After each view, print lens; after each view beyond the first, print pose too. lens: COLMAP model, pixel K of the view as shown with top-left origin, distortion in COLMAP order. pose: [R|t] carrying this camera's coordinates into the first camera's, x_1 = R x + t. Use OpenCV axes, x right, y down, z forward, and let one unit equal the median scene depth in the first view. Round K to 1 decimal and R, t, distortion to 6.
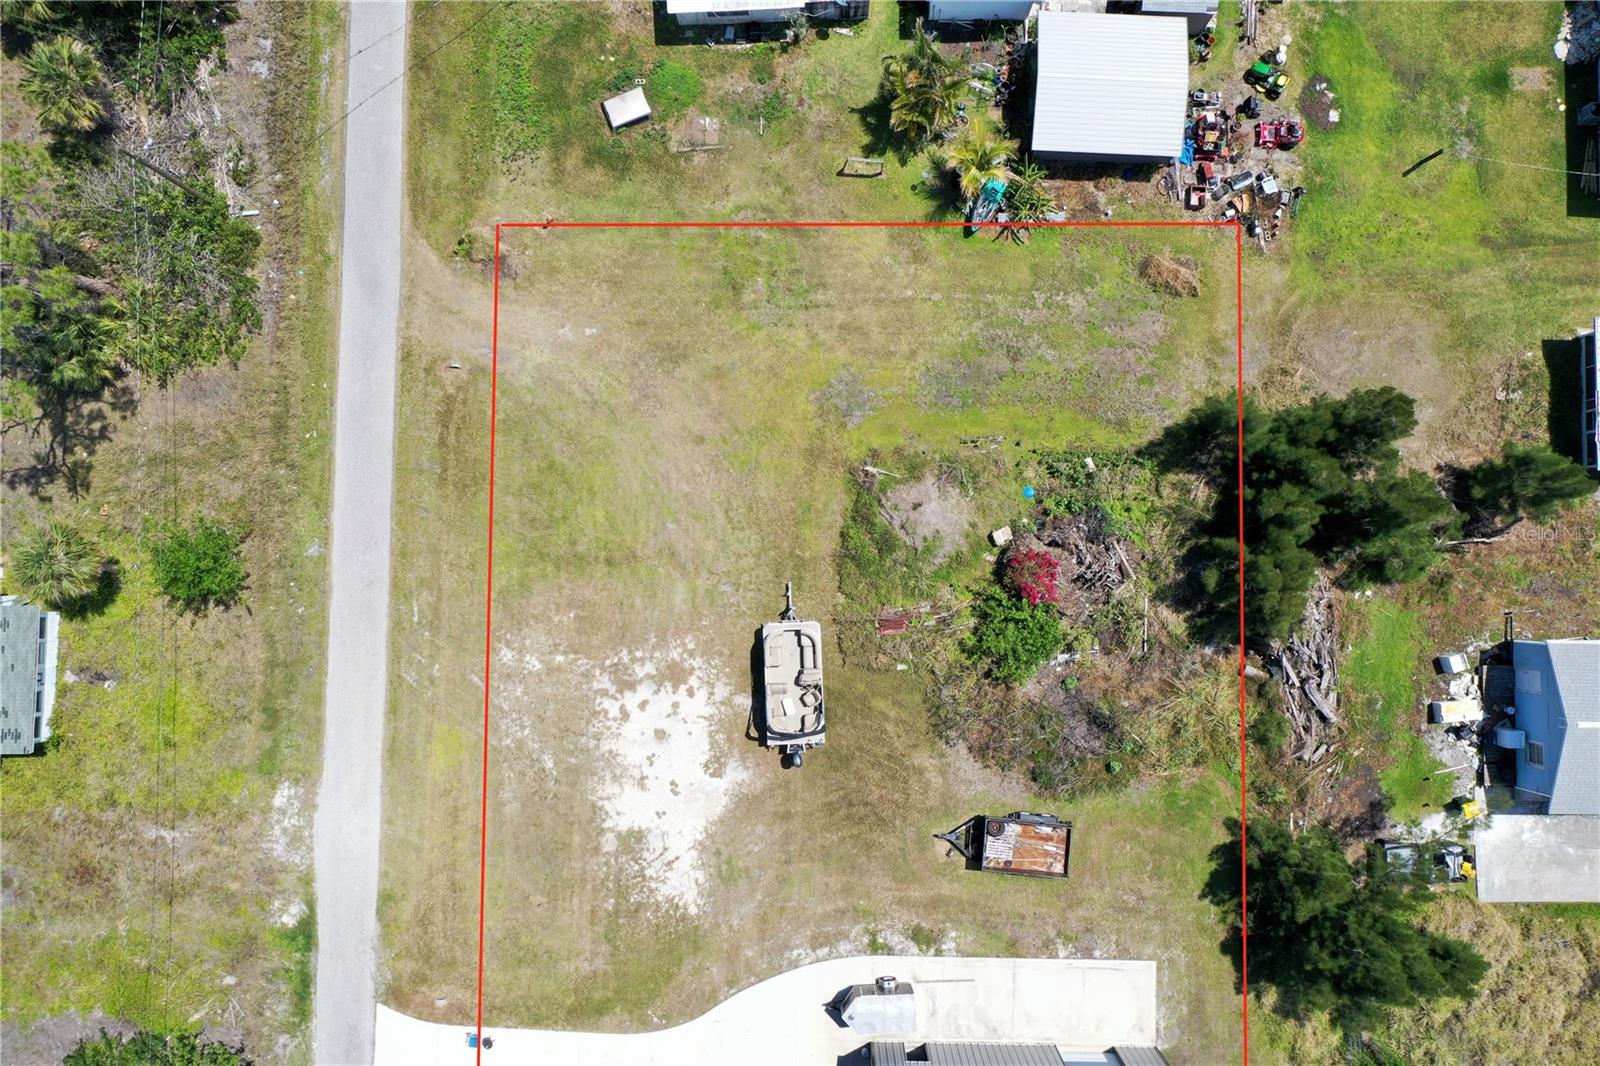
lens RADIAL K [[1261.7, 0, 802.3], [0, 1261.7, 529.7], [0, 0, 1]] dist [-0.005843, -0.000963]
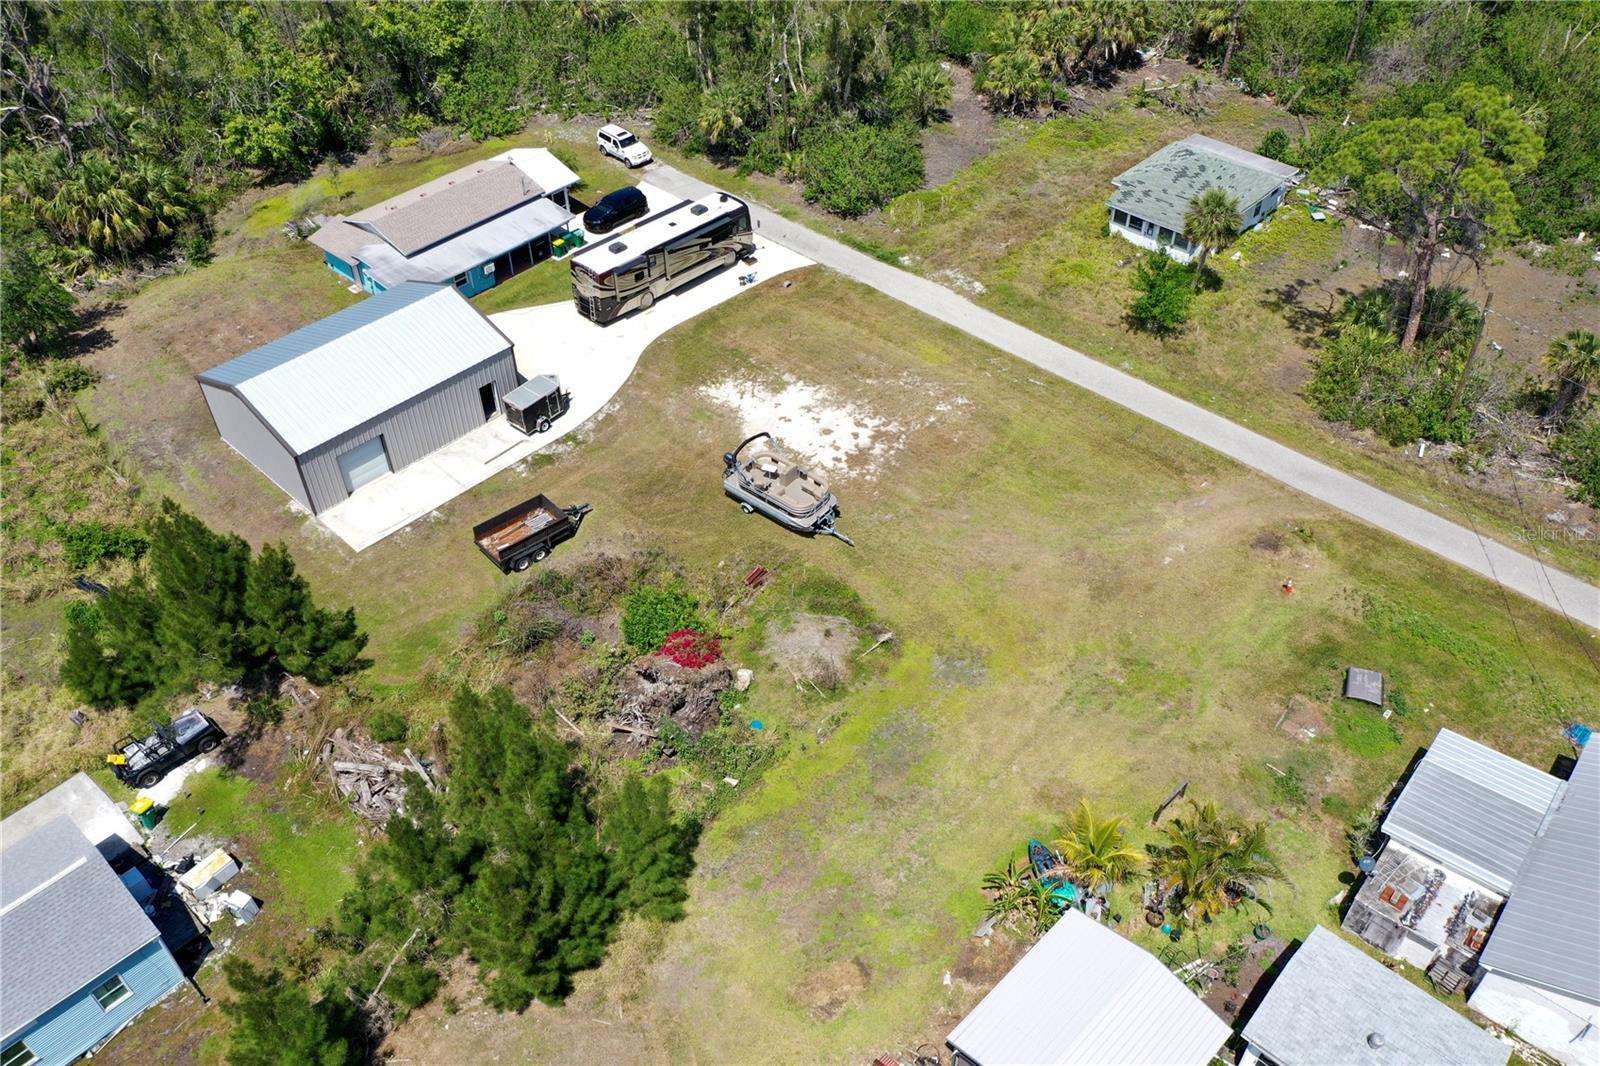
lens RADIAL K [[1261.7, 0, 802.3], [0, 1261.7, 529.7], [0, 0, 1]] dist [-0.005843, -0.000963]
pose [[-0.674939, 0.509543, -0.533688, 0.571520], [-0.736176, -0.415985, 0.533855, -0.481348], [0.050015, 0.753208, 0.655878, 0.301292]]
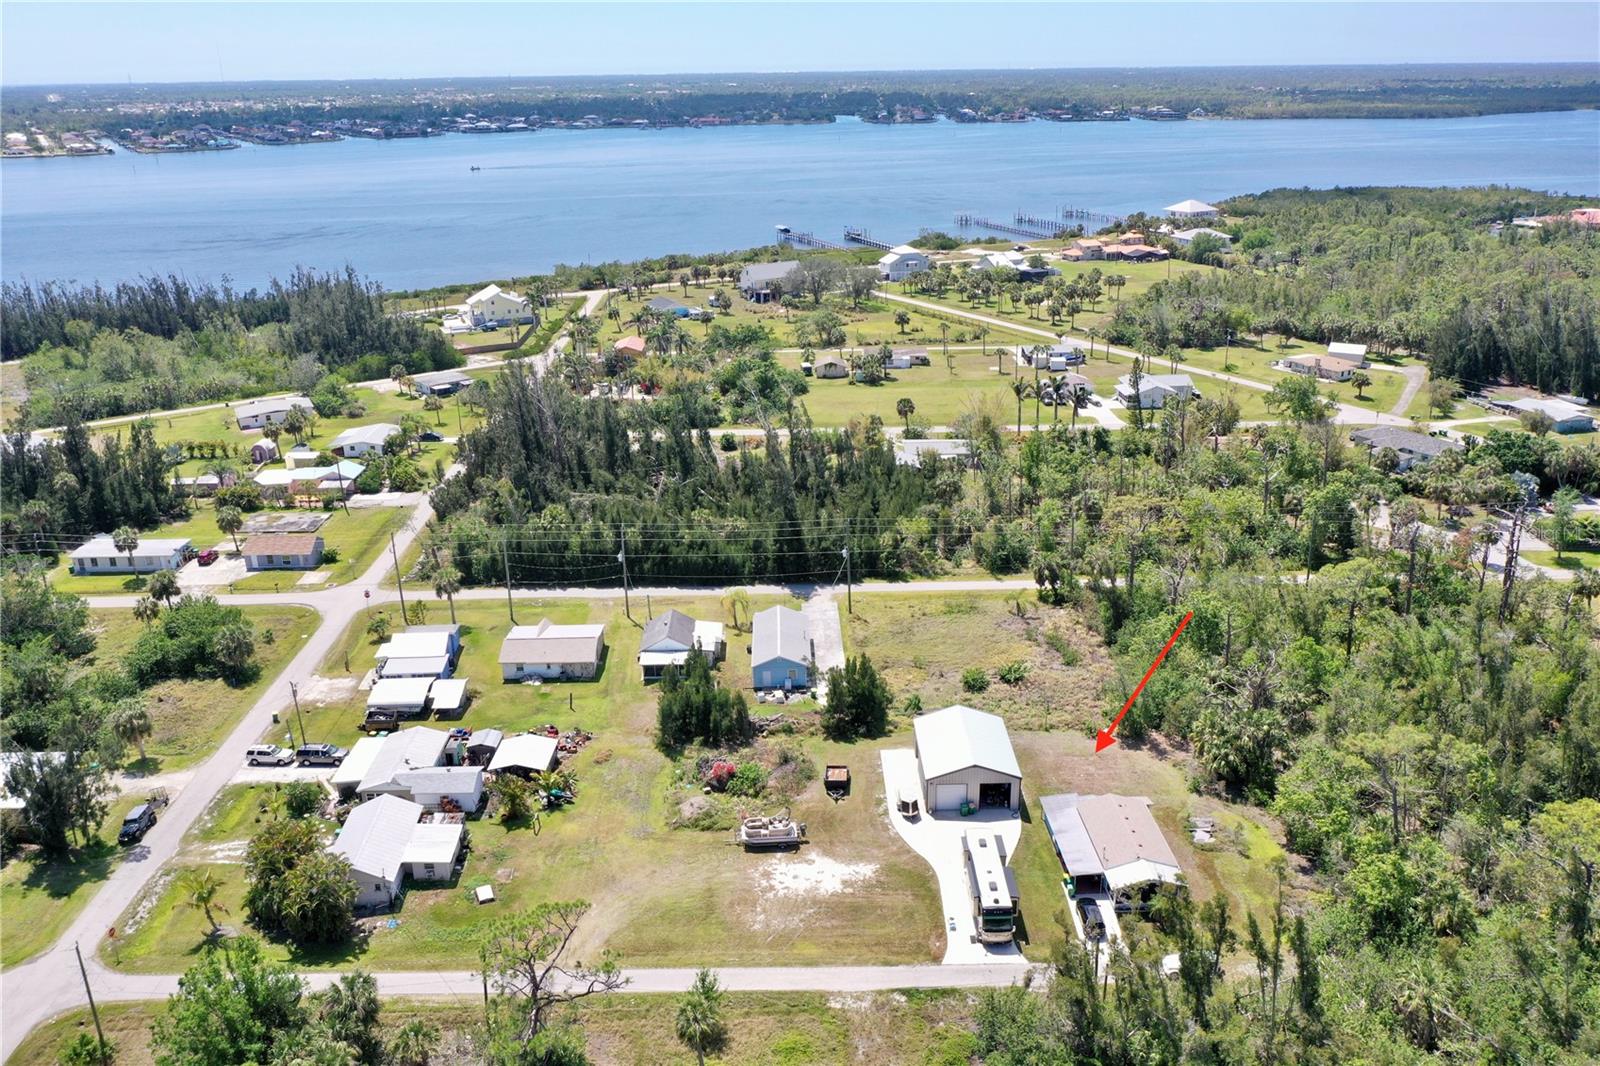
lens RADIAL K [[1261.7, 0, 802.3], [0, 1261.7, 529.7], [0, 0, 1]] dist [-0.005843, -0.000963]
pose [[-0.026844, -0.327762, 0.944379, -1.885587], [0.999408, 0.011529, 0.032410, 0.100155], [-0.021511, 0.944690, 0.327259, -0.220024]]
